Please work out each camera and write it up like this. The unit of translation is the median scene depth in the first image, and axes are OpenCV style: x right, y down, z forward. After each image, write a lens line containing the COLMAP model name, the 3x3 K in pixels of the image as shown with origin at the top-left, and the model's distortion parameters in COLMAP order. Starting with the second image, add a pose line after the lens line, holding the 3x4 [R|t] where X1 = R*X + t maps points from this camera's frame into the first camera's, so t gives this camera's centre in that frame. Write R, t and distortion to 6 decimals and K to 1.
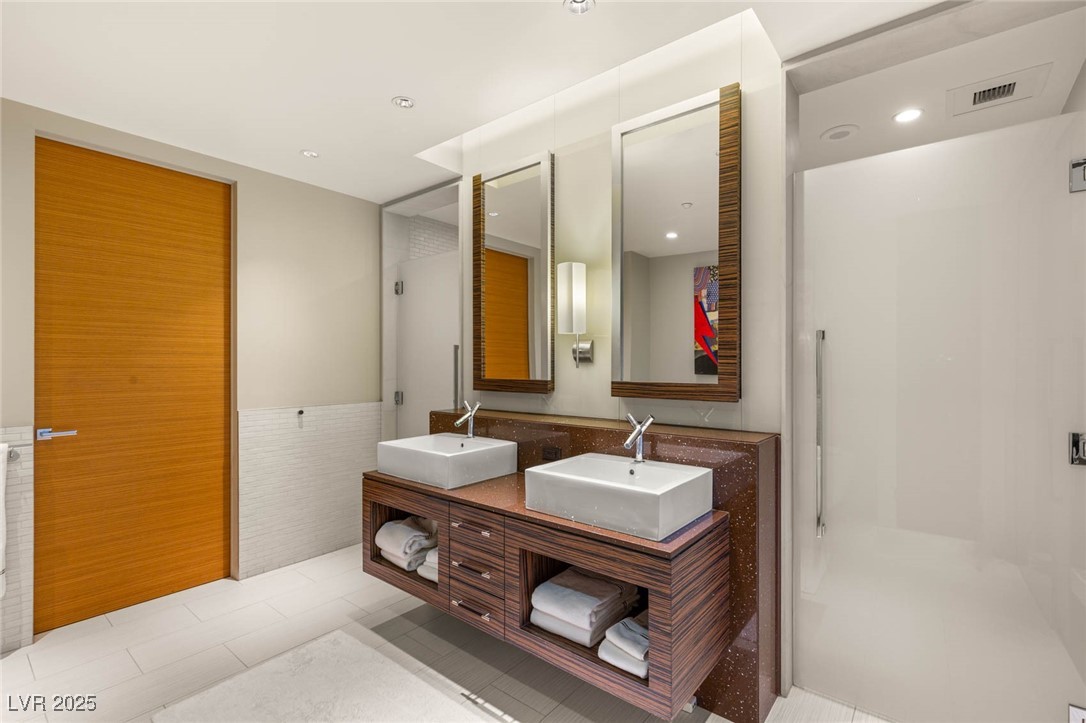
lens RADIAL K [[486.3, 0, 548.5], [0, 486.3, 364.3], [0, 0, 1]] dist [0.007051, -0.001851]
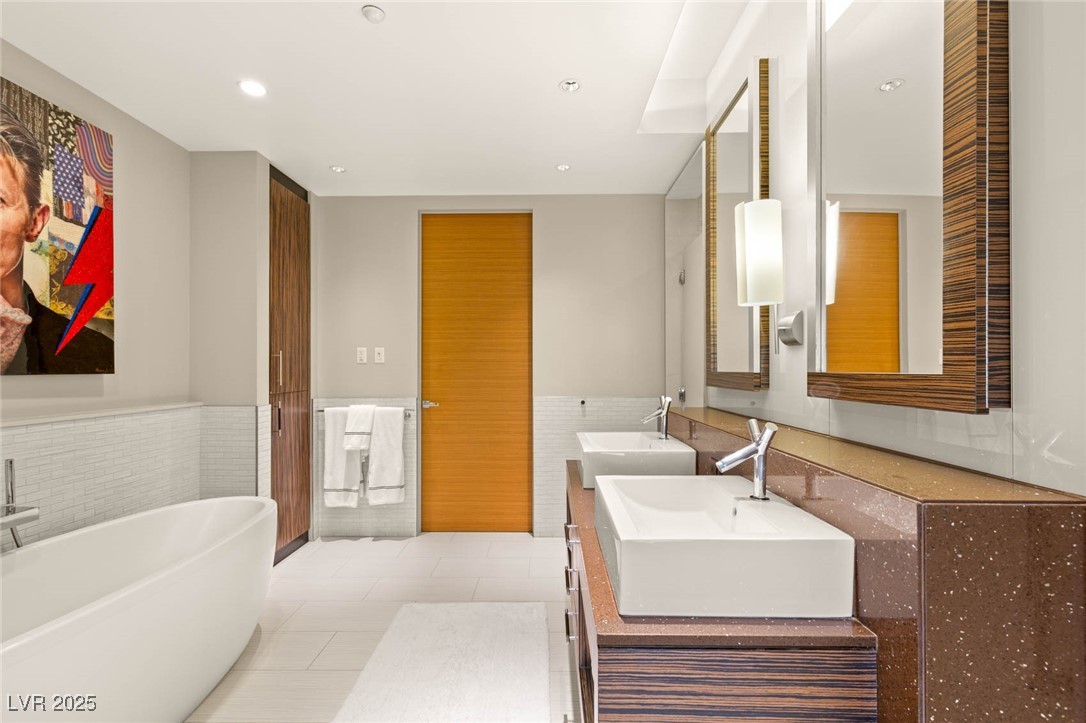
lens RADIAL K [[486.3, 0, 543.8], [0, 486.3, 365.0], [0, 0, 1]] dist [0.007051, -0.001851]
pose [[0.619549, -0.006323, -0.784933, 0.405115], [0.001477, 0.999975, -0.006890, 0.028576], [0.784957, 0.003109, 0.619542, 0.326354]]
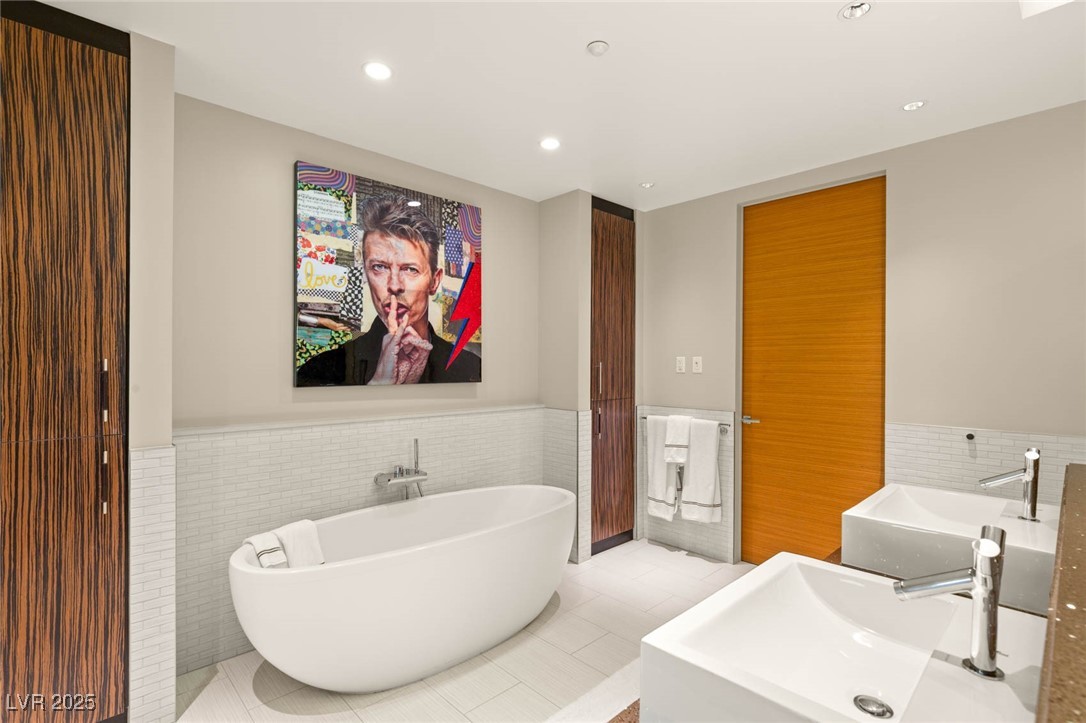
lens RADIAL K [[512.8, 0, 543.7], [0, 512.8, 363.7], [0, 0, 1]] dist [-0.003185, -0.000808]
pose [[-0.129543, -0.000481, -0.991574, 0.473991], [-0.005671, 0.999984, 0.000256, -0.012681], [0.991558, 0.005657, -0.129543, 0.599996]]
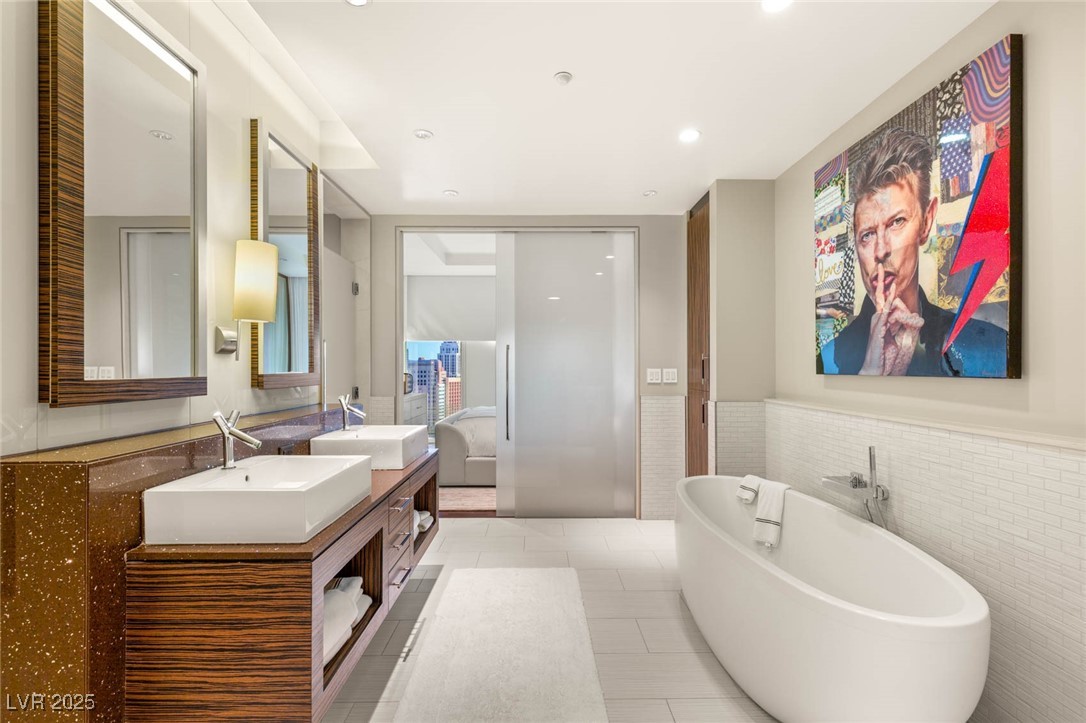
lens RADIAL K [[486.3, 0, 541.8], [0, 486.3, 361.6], [0, 0, 1]] dist [0.007051, -0.001851]
pose [[-0.634565, 0.010339, 0.772800, -0.966299], [0.002600, 0.999933, -0.011242, 0.020917], [-0.772865, -0.005125, -0.634549, 1.159566]]
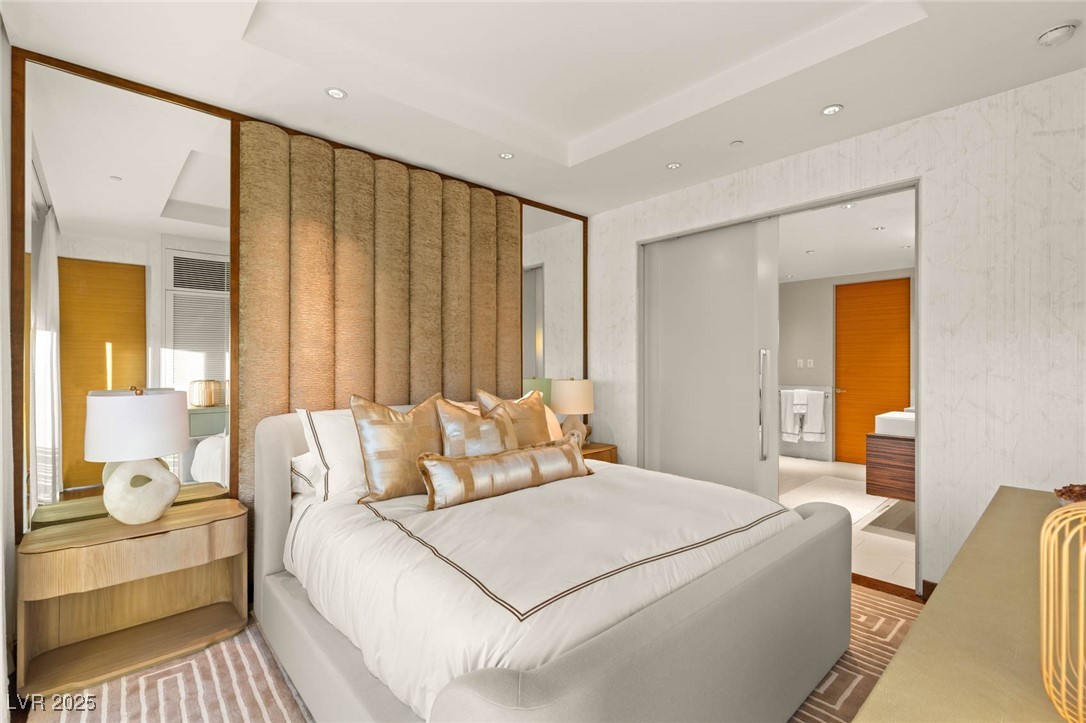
lens RADIAL K [[486.3, 0, 542.6], [0, 486.3, 366.4], [0, 0, 1]] dist [0.007051, -0.001851]
pose [[-0.161556, 0.001067, -0.986863, 1.959333], [0.000814, 0.999999, 0.000947, -0.001071], [0.986863, -0.000651, -0.161557, -0.219664]]
